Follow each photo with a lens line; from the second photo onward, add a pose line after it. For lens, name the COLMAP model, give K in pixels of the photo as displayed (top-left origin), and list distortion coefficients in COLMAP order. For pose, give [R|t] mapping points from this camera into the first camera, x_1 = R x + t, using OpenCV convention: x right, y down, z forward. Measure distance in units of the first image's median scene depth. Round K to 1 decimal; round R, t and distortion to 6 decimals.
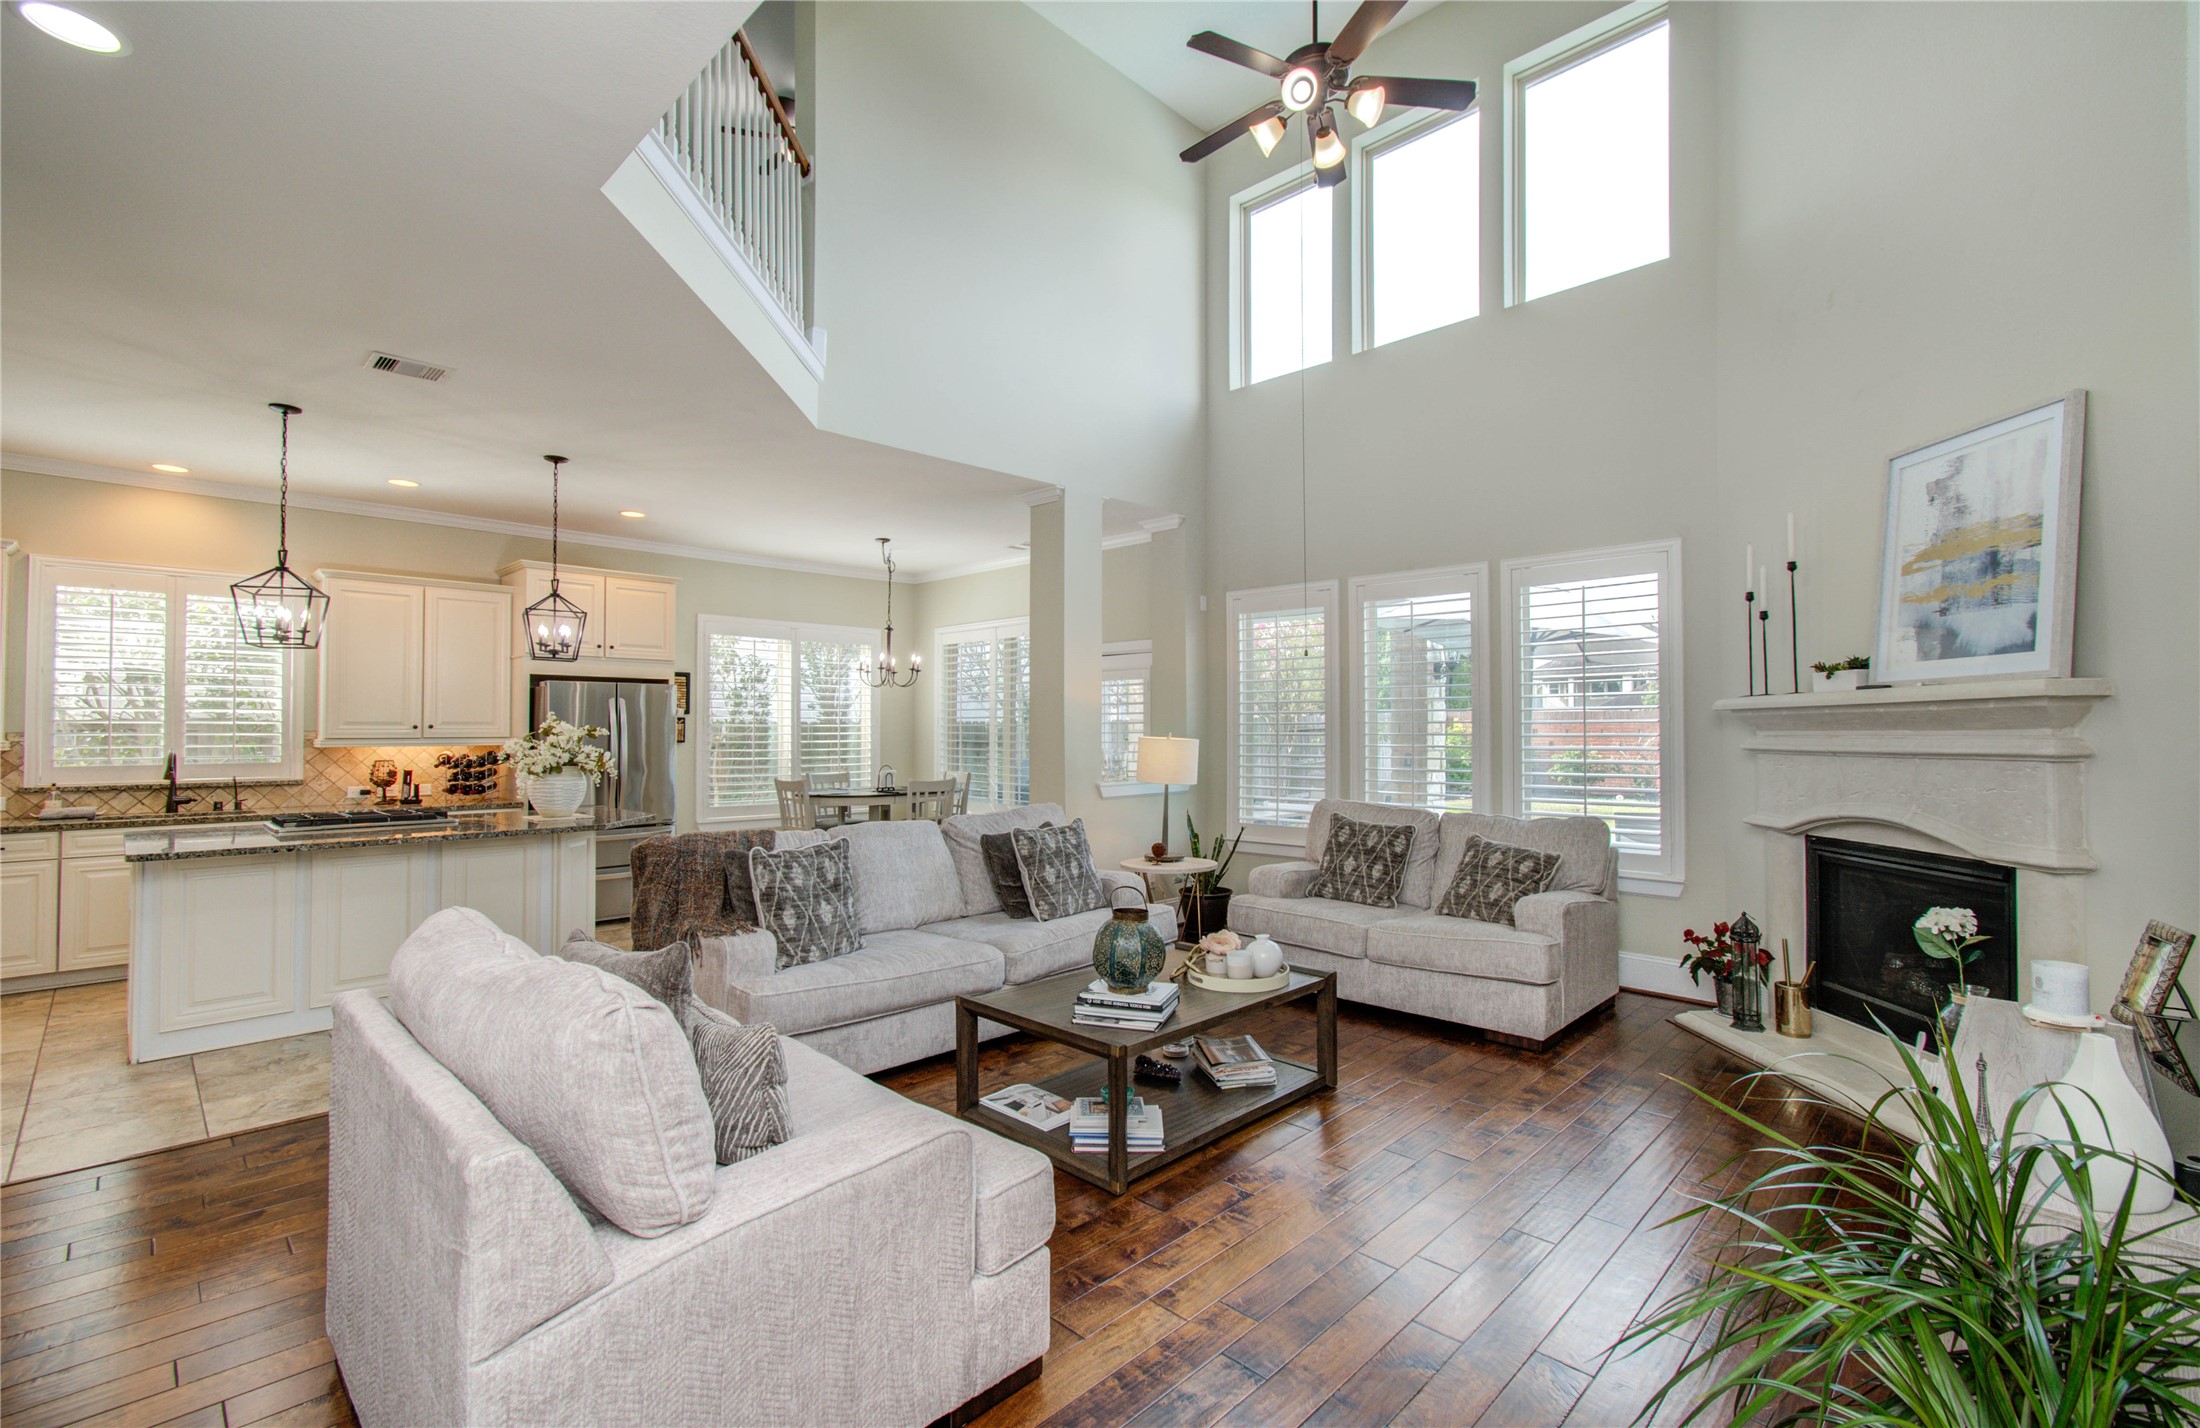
lens RADIAL K [[962.3, 0, 1107.6], [0, 962.3, 713.0], [0, 0, 1]] dist [-0.001866, 0.000645]
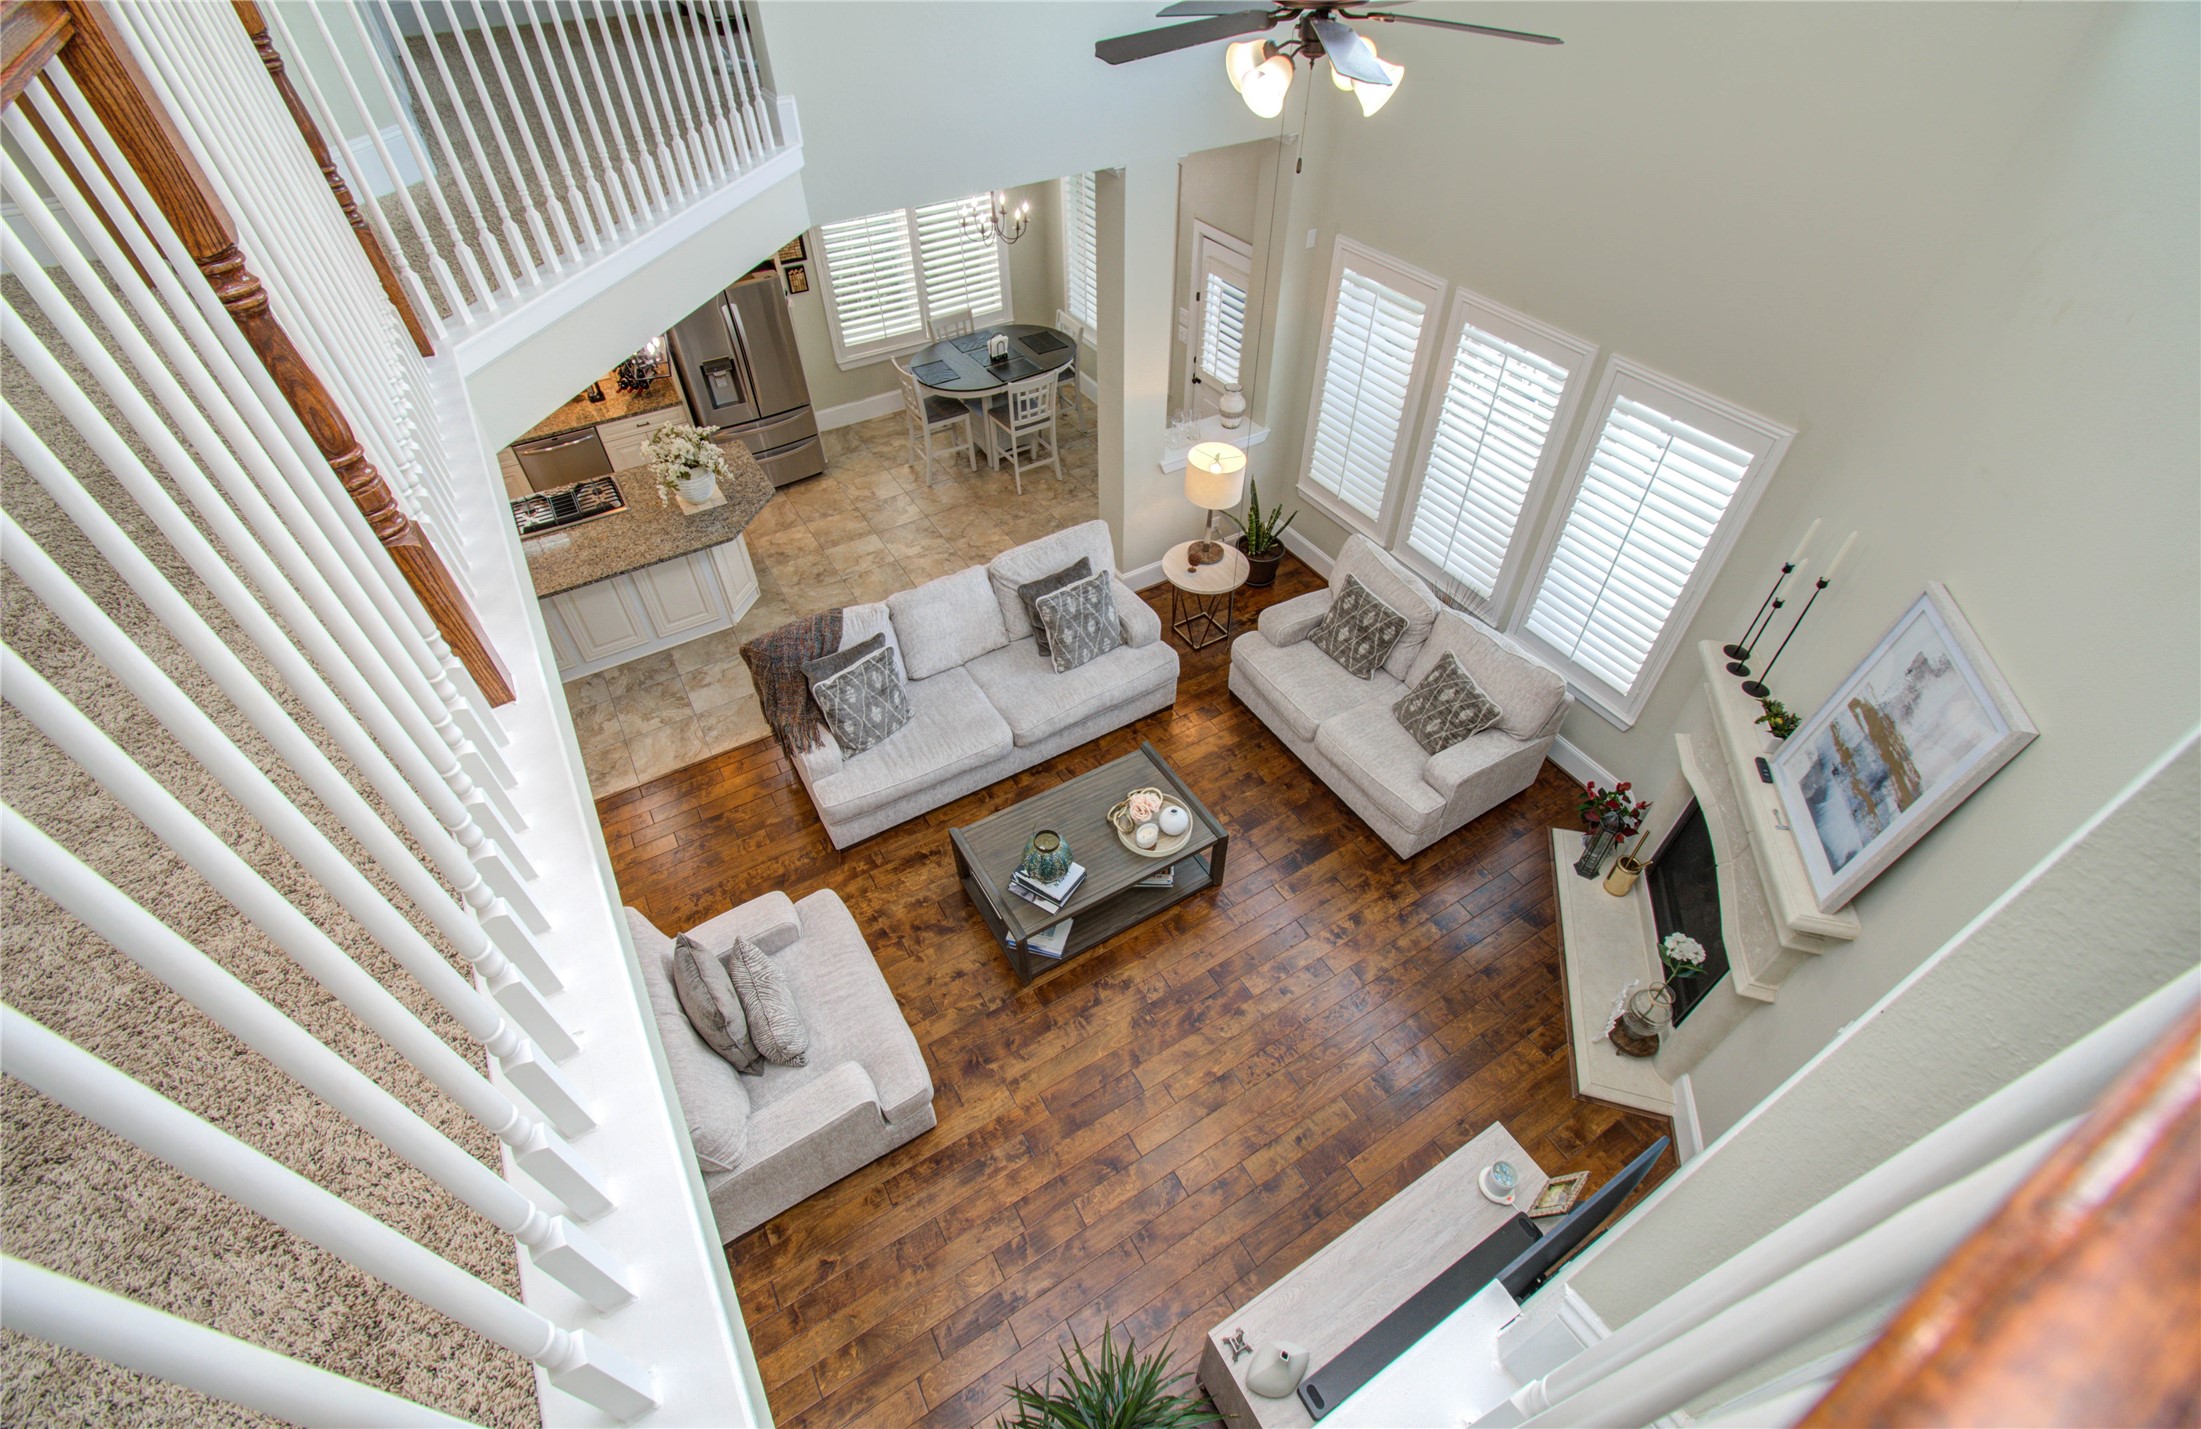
lens RADIAL K [[962.7, 0, 1100.7], [0, 962.7, 705.3], [0, 0, 1]] dist [-0.001866, 0.000645]
pose [[0.965834, 0.175462, -0.190731, 0.224591], [0.013251, 0.701557, 0.712491, -0.629341], [0.258824, -0.690675, 0.675262, 0.129184]]
